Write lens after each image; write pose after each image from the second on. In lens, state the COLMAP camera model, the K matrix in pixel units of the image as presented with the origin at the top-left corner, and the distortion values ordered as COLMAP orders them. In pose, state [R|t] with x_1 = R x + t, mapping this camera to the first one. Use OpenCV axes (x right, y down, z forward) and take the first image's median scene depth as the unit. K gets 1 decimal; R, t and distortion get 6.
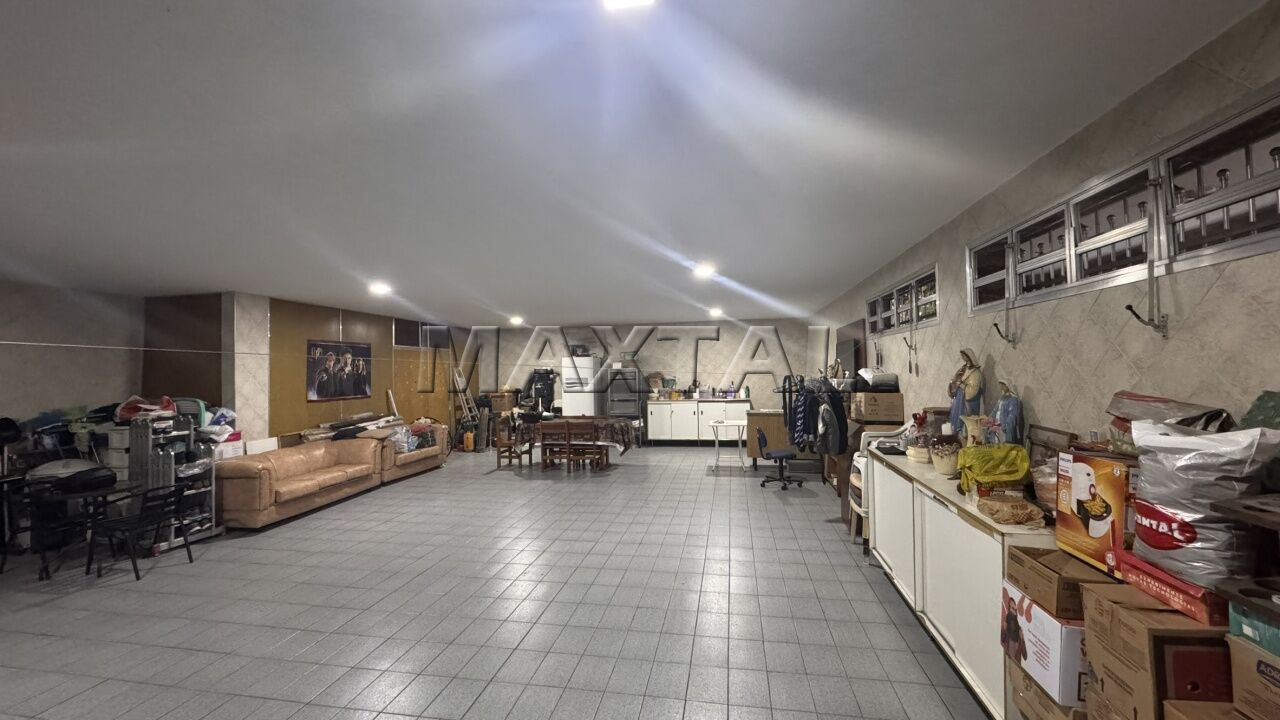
lens RADIAL K [[511.6, 0, 635.2], [0, 511.6, 353.1], [0, 0, 1]] dist [0.000187, -0.000081]
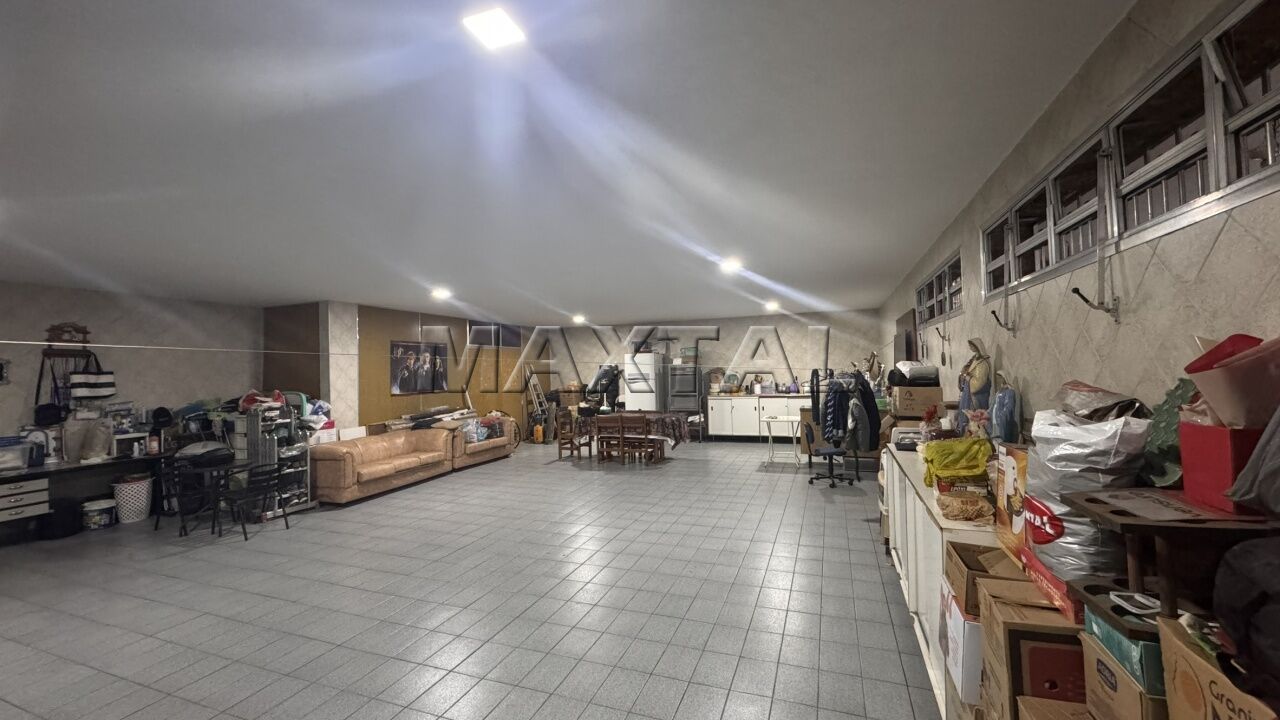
lens RADIAL K [[511.6, 0, 638.9], [0, 511.6, 356.0], [0, 0, 1]] dist [0.000187, -0.000081]
pose [[0.983973, -0.011105, -0.177970, 0.133377], [0.013214, 0.999856, 0.010673, 0.003332], [0.177826, -0.012854, 0.983978, -0.020449]]
